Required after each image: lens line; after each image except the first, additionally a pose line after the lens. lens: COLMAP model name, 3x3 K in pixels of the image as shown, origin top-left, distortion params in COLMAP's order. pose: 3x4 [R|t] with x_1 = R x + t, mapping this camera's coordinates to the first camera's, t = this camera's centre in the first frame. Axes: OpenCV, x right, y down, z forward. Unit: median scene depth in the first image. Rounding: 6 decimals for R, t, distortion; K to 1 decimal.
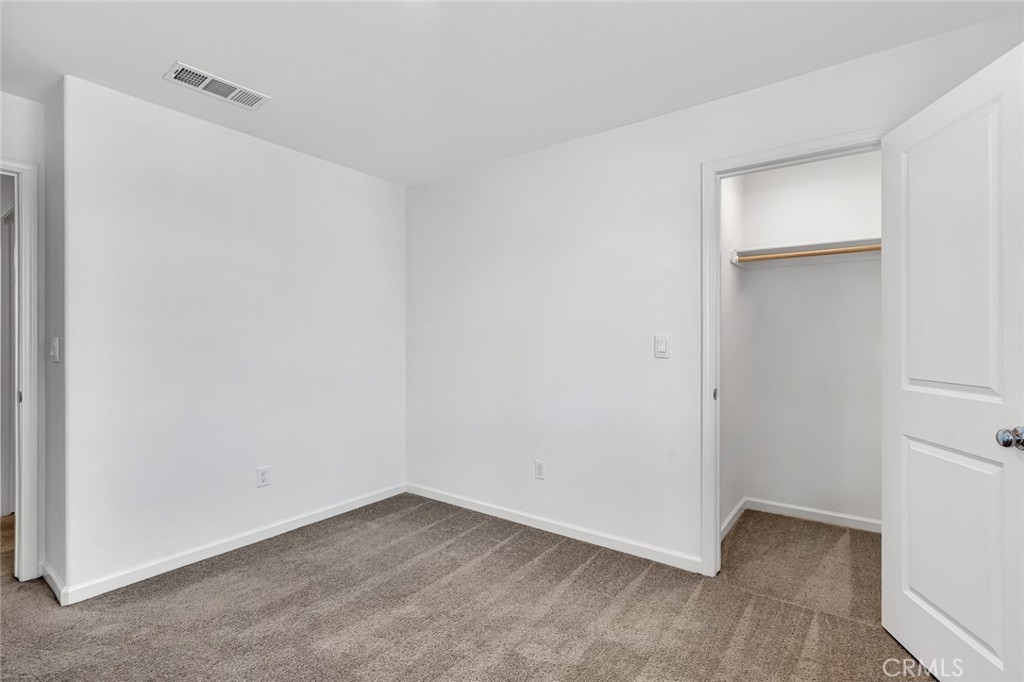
lens RADIAL K [[466.3, 0, 512.0], [0, 466.3, 341.0], [0, 0, 1]] dist [0.001534, -0.000243]
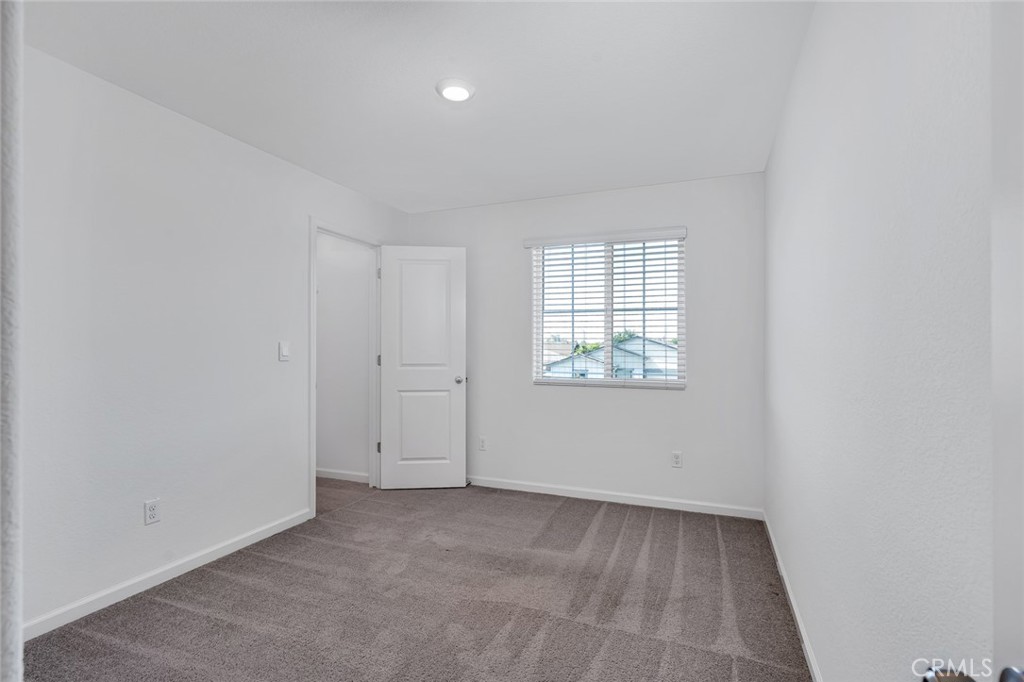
lens RADIAL K [[466.3, 0, 512.0], [0, 466.3, 341.0], [0, 0, 1]] dist [0.001534, -0.000243]
pose [[-0.217953, 0.008349, 0.975924, -1.066174], [-0.004157, 0.999946, -0.009483, -0.007234], [-0.975951, -0.006124, -0.217906, 0.738999]]
